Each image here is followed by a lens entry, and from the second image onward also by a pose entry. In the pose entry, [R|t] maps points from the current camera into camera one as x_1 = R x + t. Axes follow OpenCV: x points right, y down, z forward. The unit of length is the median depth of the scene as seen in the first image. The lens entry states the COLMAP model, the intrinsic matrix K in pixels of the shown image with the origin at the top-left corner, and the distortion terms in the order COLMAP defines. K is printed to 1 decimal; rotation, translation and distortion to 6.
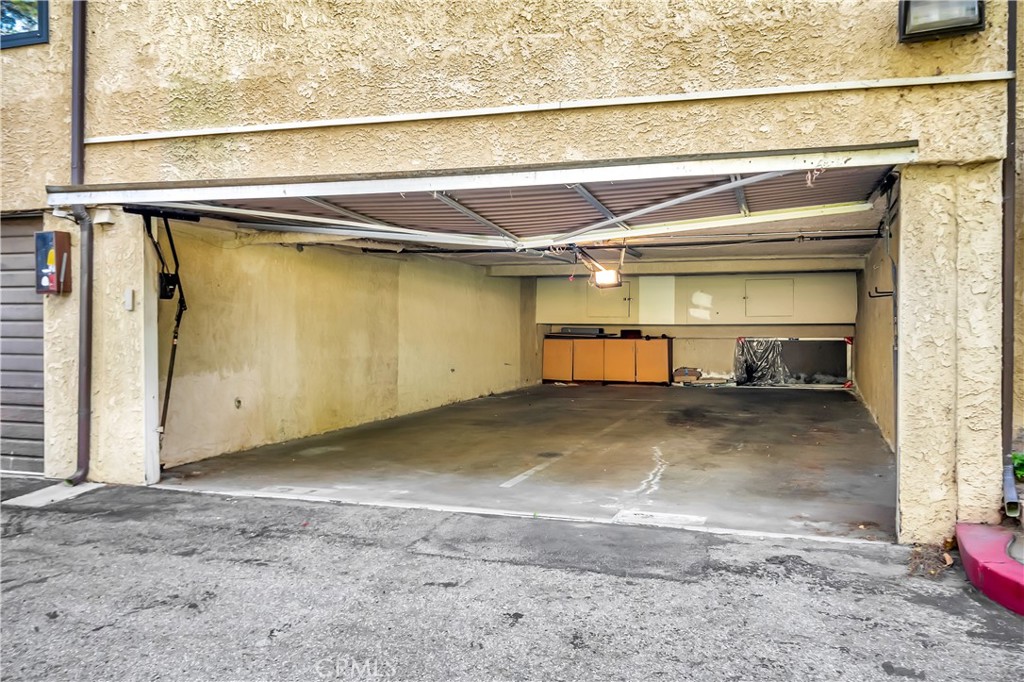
lens RADIAL K [[875.9, 0, 510.9], [0, 875.9, 339.1], [0, 0, 1]] dist [-0.000982, 0.008701]
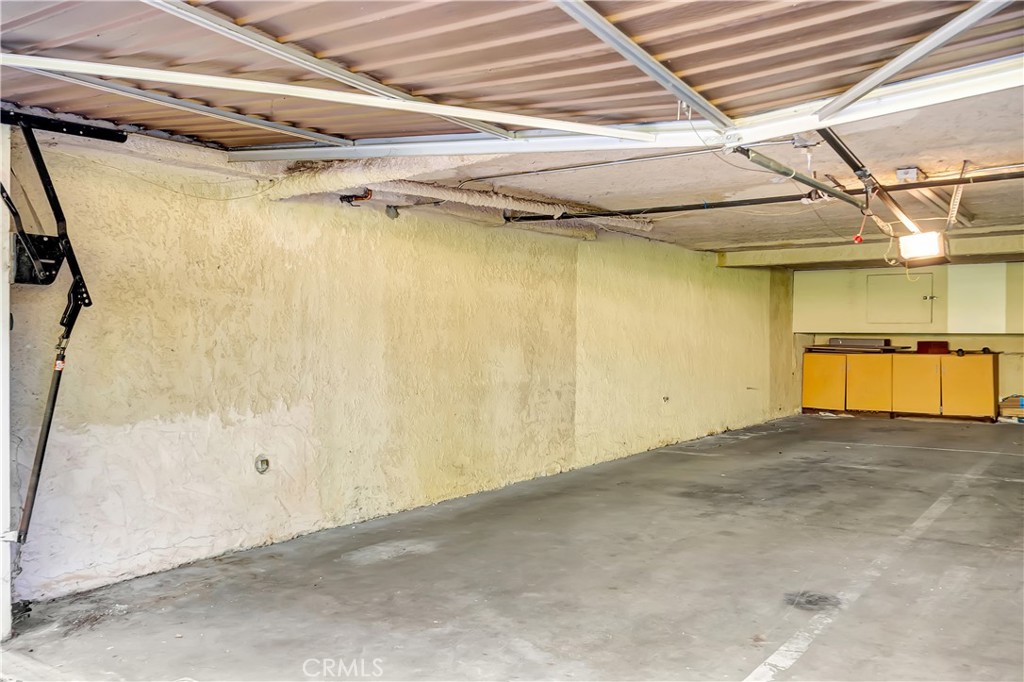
lens RADIAL K [[871.2, 0, 510.9], [0, 871.2, 341.8], [0, 0, 1]] dist [0.007683, -0.004318]
pose [[0.958440, 0.001265, -0.285293, 0.020975], [-0.003707, 0.999961, -0.008021, -0.006365], [0.285272, 0.008746, 0.958407, 0.448504]]
